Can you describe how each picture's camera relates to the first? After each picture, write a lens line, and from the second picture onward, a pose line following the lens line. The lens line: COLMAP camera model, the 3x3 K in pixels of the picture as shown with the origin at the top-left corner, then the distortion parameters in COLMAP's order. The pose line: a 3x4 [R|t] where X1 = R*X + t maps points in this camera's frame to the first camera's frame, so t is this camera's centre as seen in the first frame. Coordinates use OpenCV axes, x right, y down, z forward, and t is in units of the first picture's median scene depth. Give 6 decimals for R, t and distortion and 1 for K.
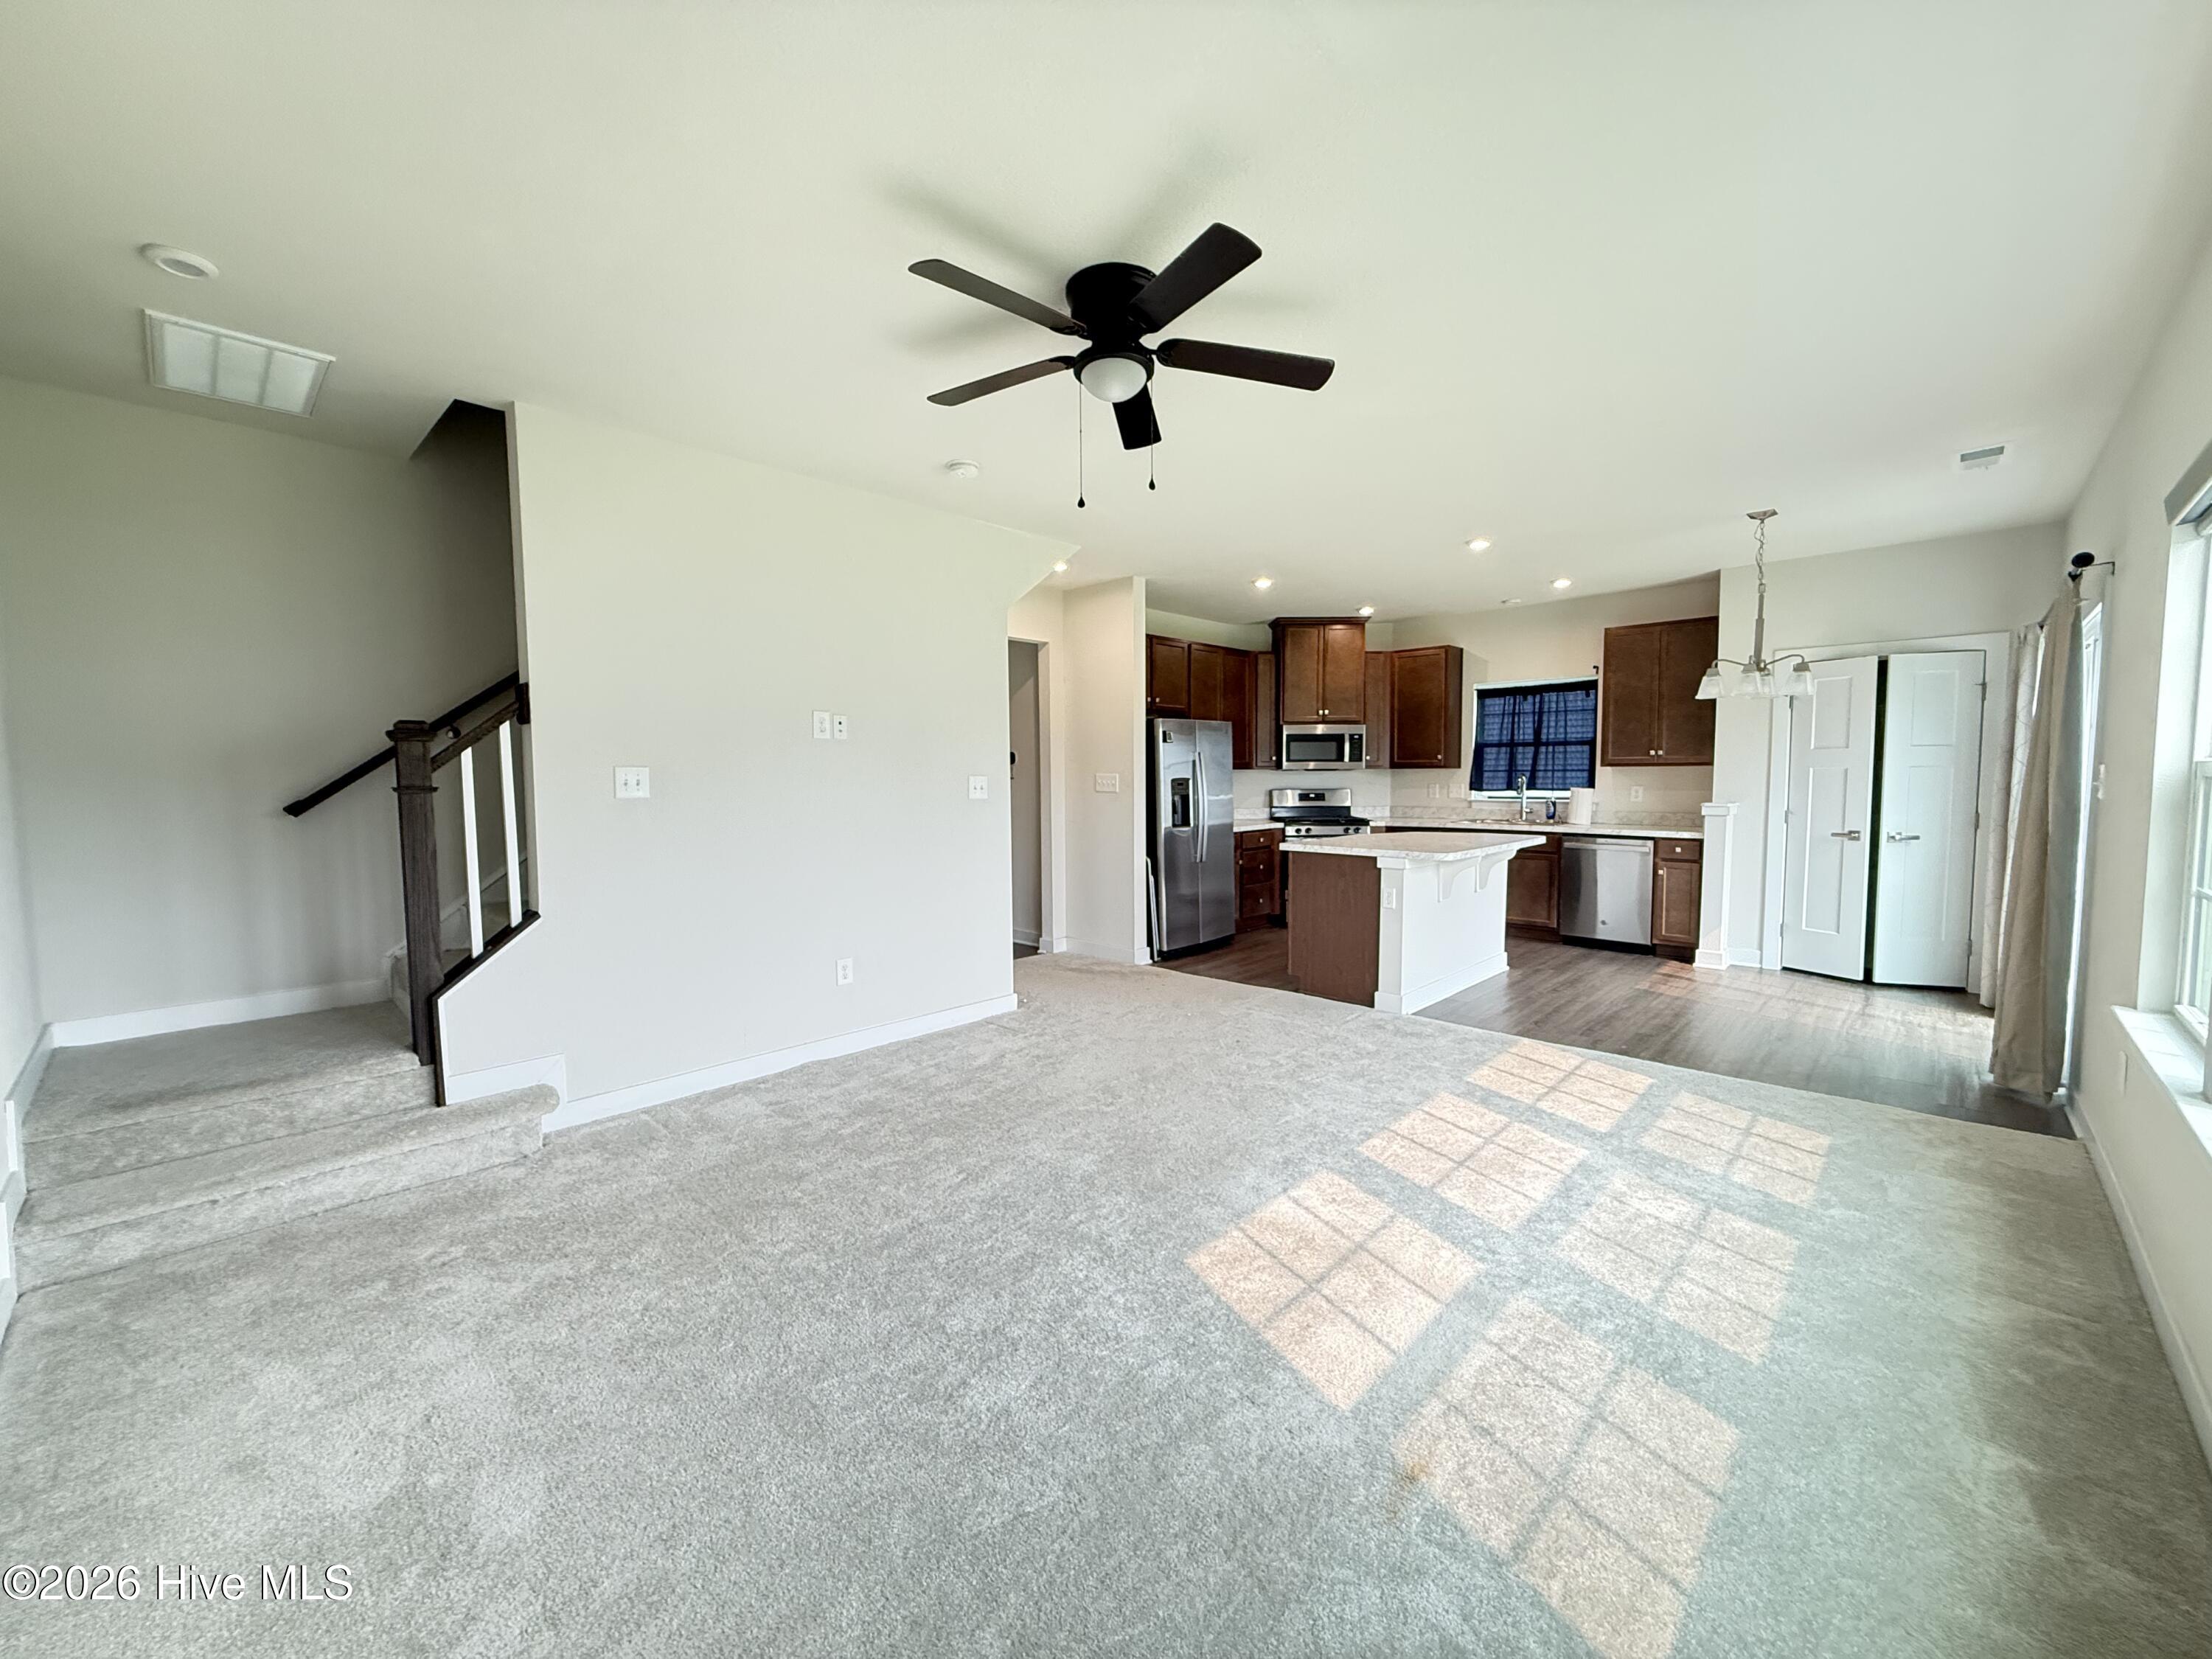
lens RADIAL K [[881.4, 0, 1098.6], [0, 881.4, 827.7], [0, 0, 1]] dist [0.000797, -0.000490]
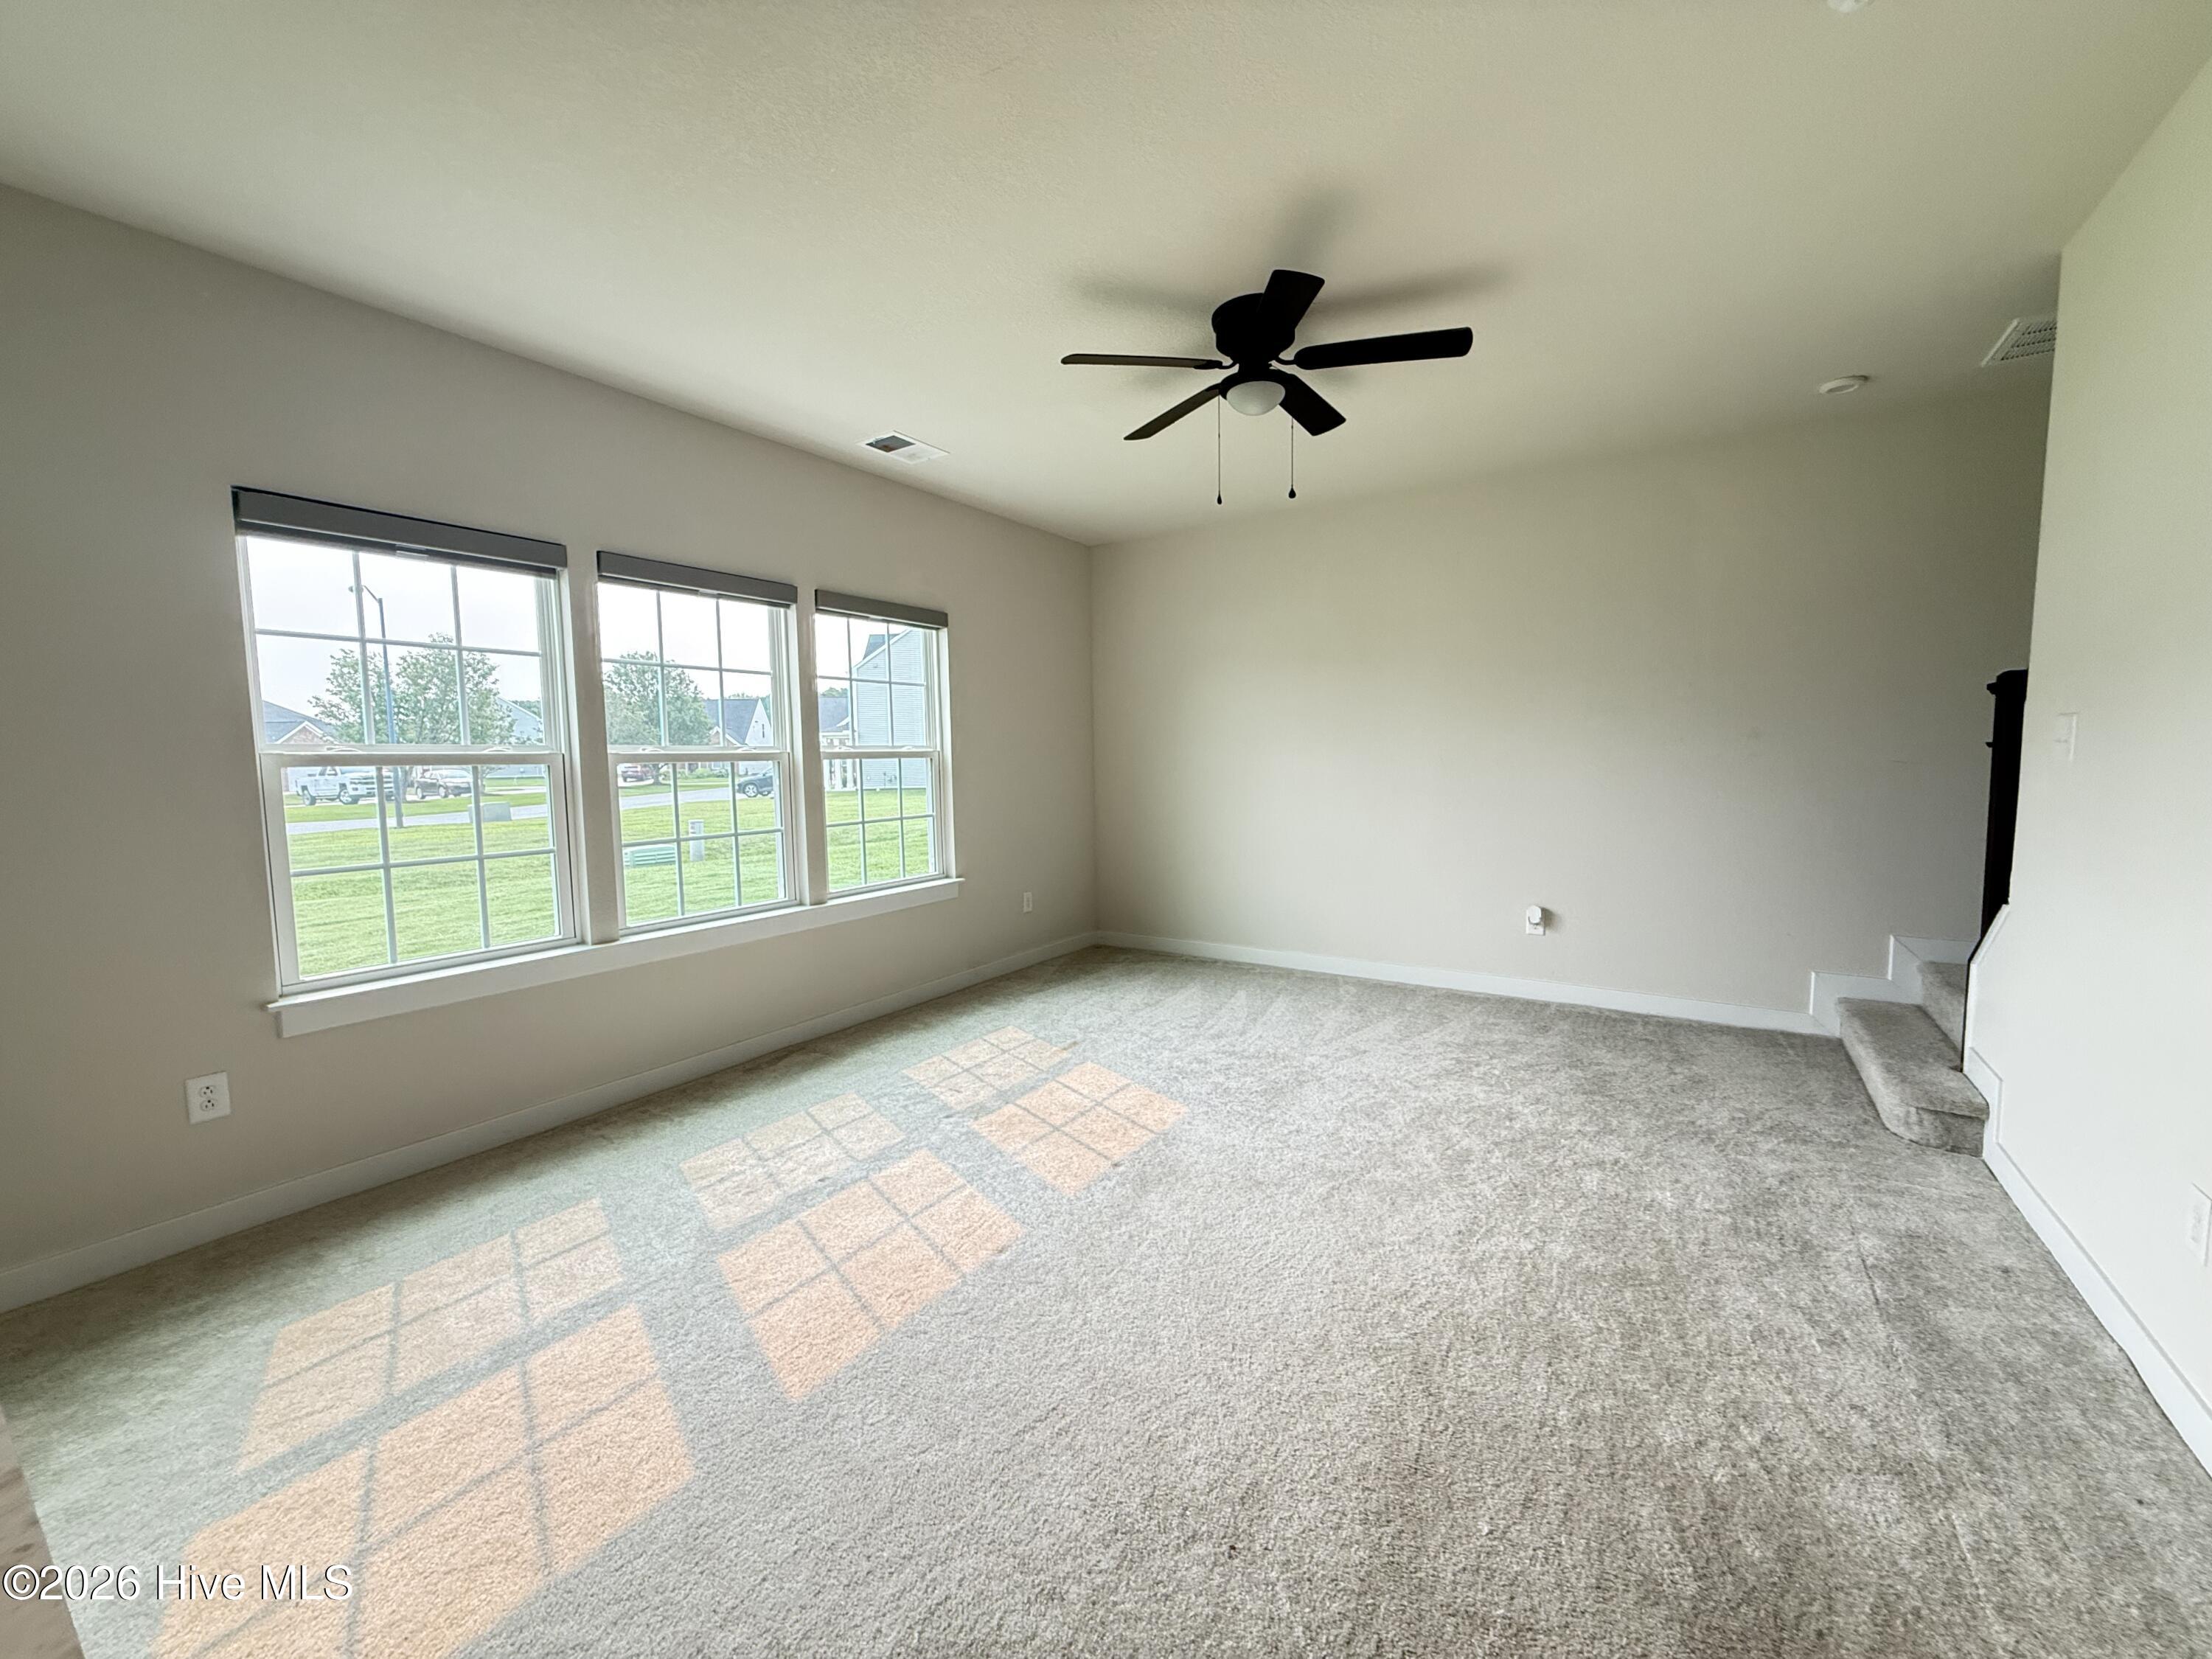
lens RADIAL K [[881.4, 0, 1099.8], [0, 881.4, 833.6], [0, 0, 1]] dist [0.000797, -0.000490]
pose [[-0.983906, 0.038971, -0.174388, 0.155941], [0.012310, 0.988392, 0.151426, -0.045945], [0.178265, 0.146842, -0.972964, 0.780246]]
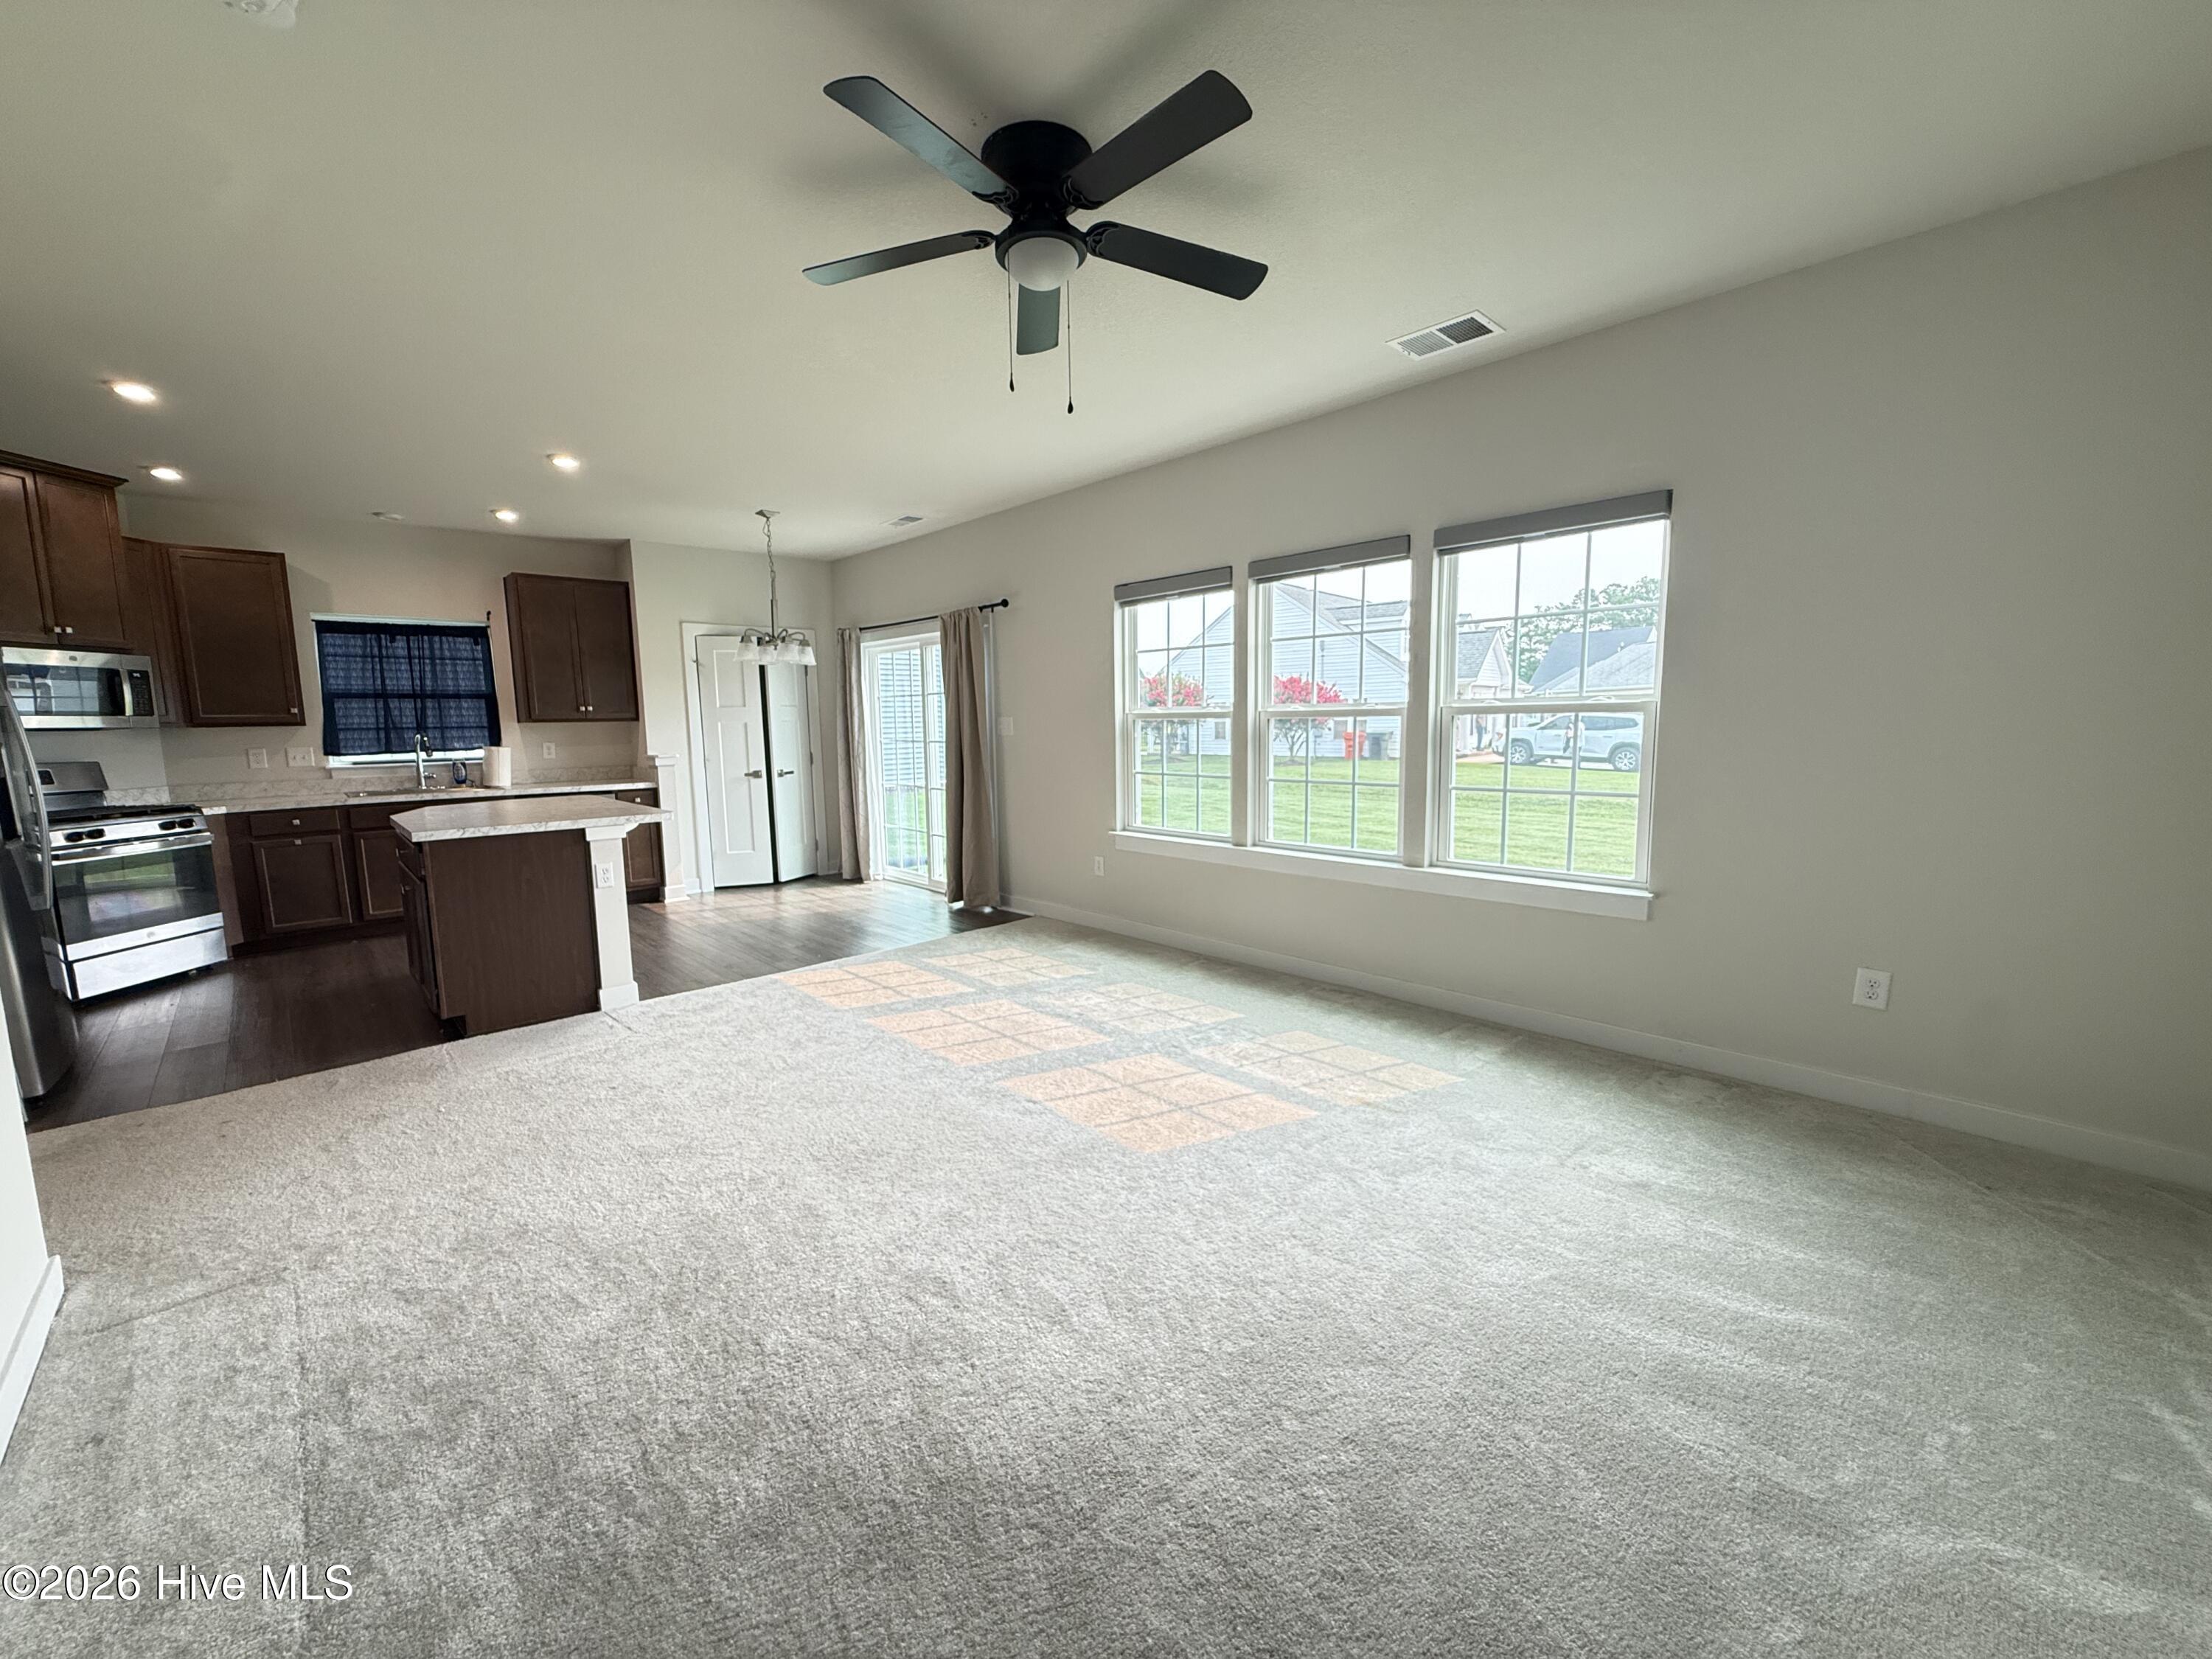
lens RADIAL K [[881.4, 0, 1099.8], [0, 881.4, 828.3], [0, 0, 1]] dist [0.000797, -0.000490]
pose [[0.049473, -0.117008, 0.991898, -0.336196], [0.078225, 0.990517, 0.112944, -0.015738], [-0.995707, 0.072004, 0.058157, 0.339288]]
